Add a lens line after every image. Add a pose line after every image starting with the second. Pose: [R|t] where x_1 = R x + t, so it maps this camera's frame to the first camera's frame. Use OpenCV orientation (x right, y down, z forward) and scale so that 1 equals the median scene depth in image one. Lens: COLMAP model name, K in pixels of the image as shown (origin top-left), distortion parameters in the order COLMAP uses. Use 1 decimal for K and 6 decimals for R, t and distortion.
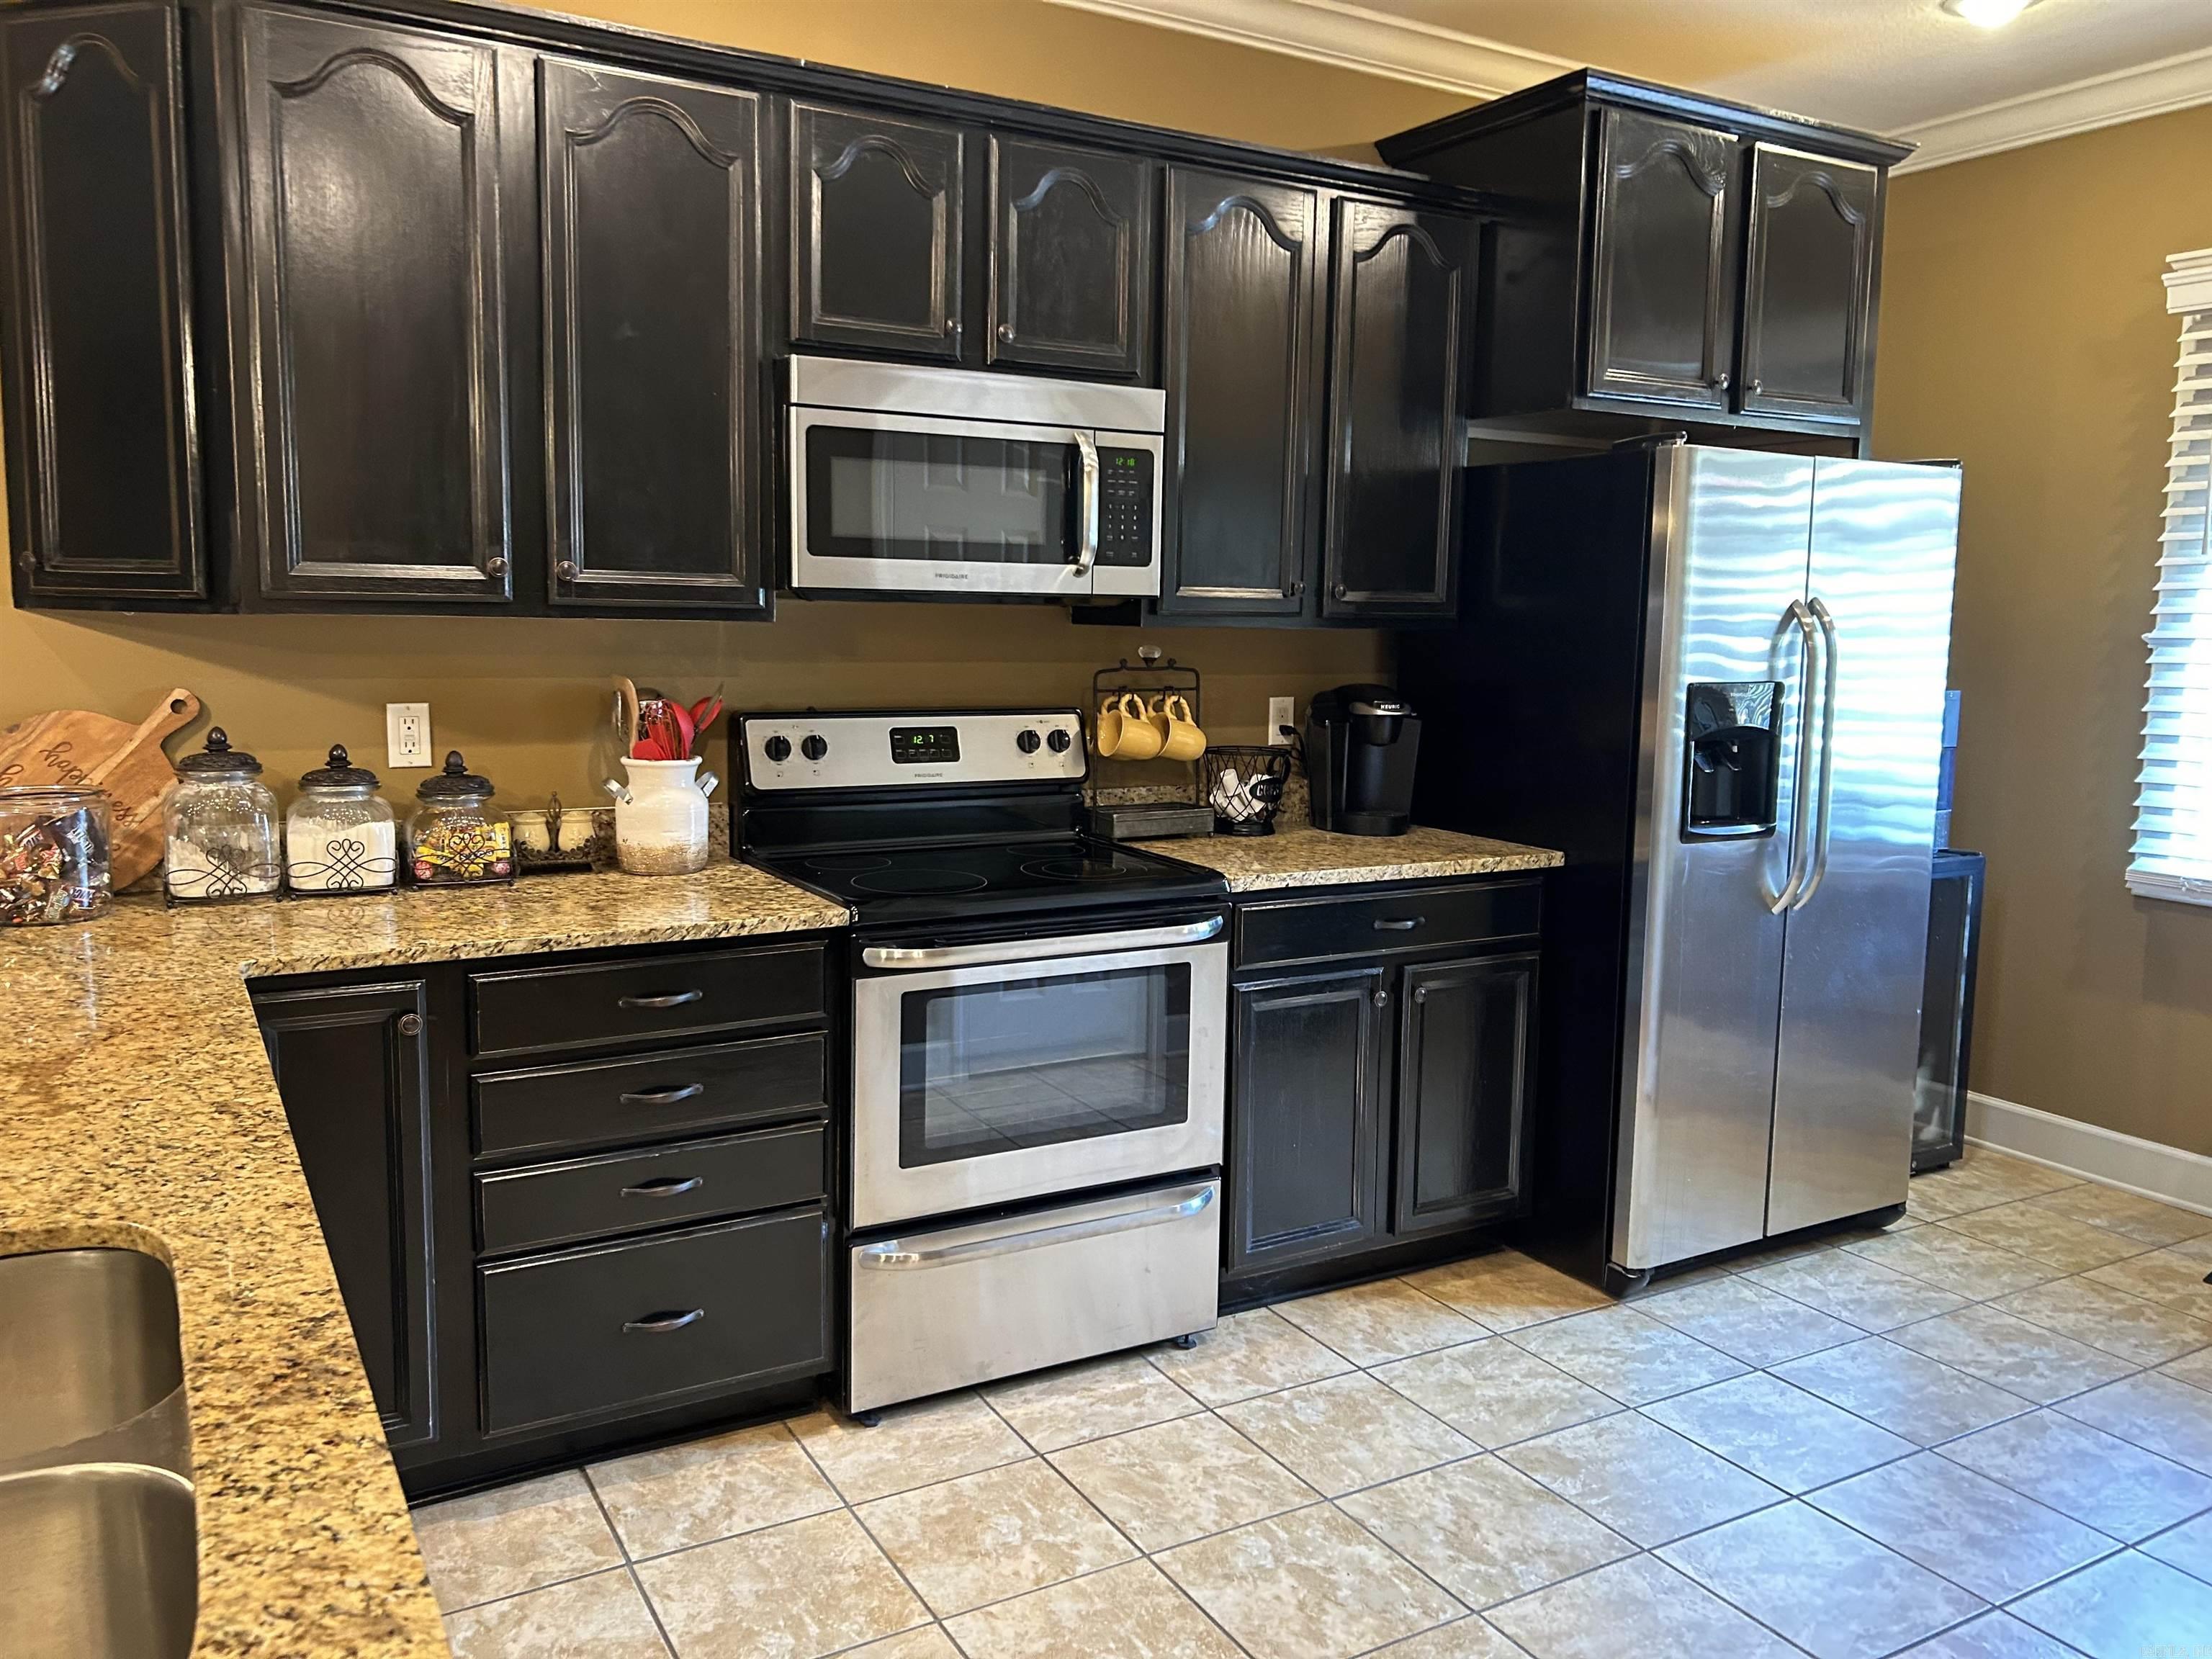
lens RADIAL K [[1672.8, 0, 1129.4], [0, 1672.8, 835.5], [0, 0, 1]] dist [0.047935, -0.050934]
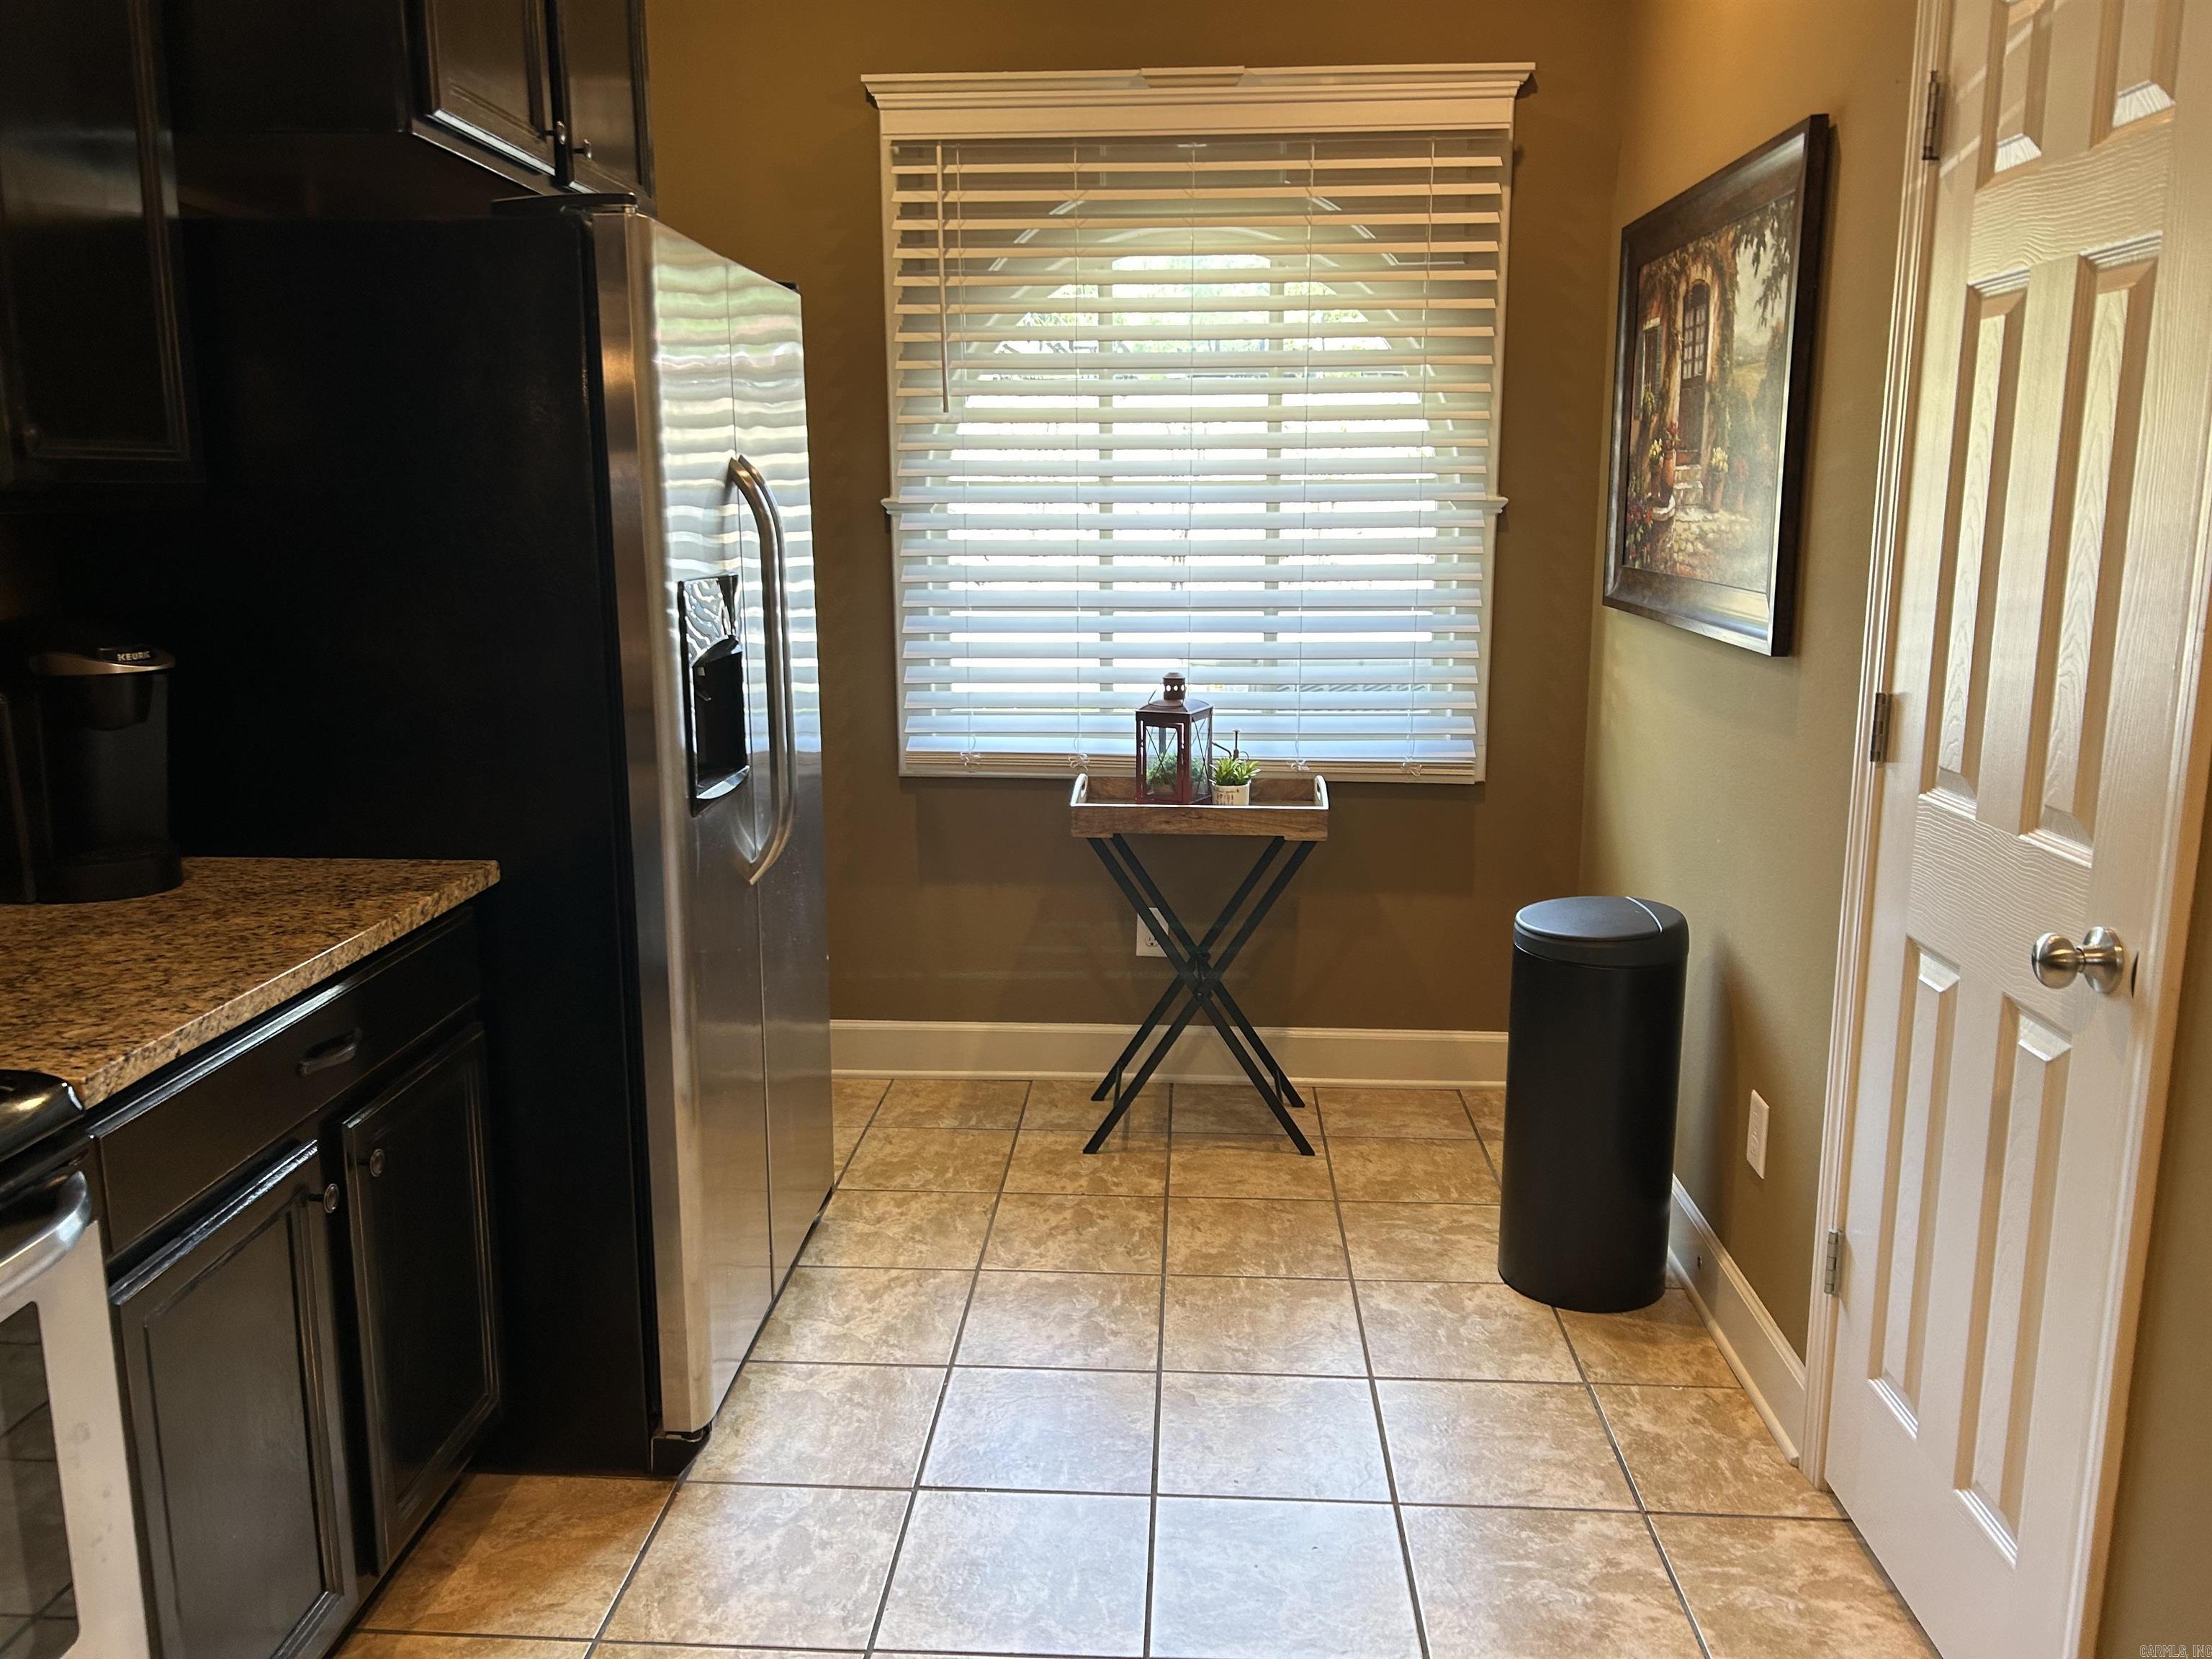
lens RADIAL K [[1658.2, 0, 1125.8], [0, 1658.2, 808.6], [0, 0, 1]] dist [0.038027, -0.039356]
pose [[0.559523, -0.172290, 0.810710, -0.111195], [0.121968, 0.984622, 0.125072, -0.056963], [-0.819791, 0.028900, 0.571933, 0.431871]]
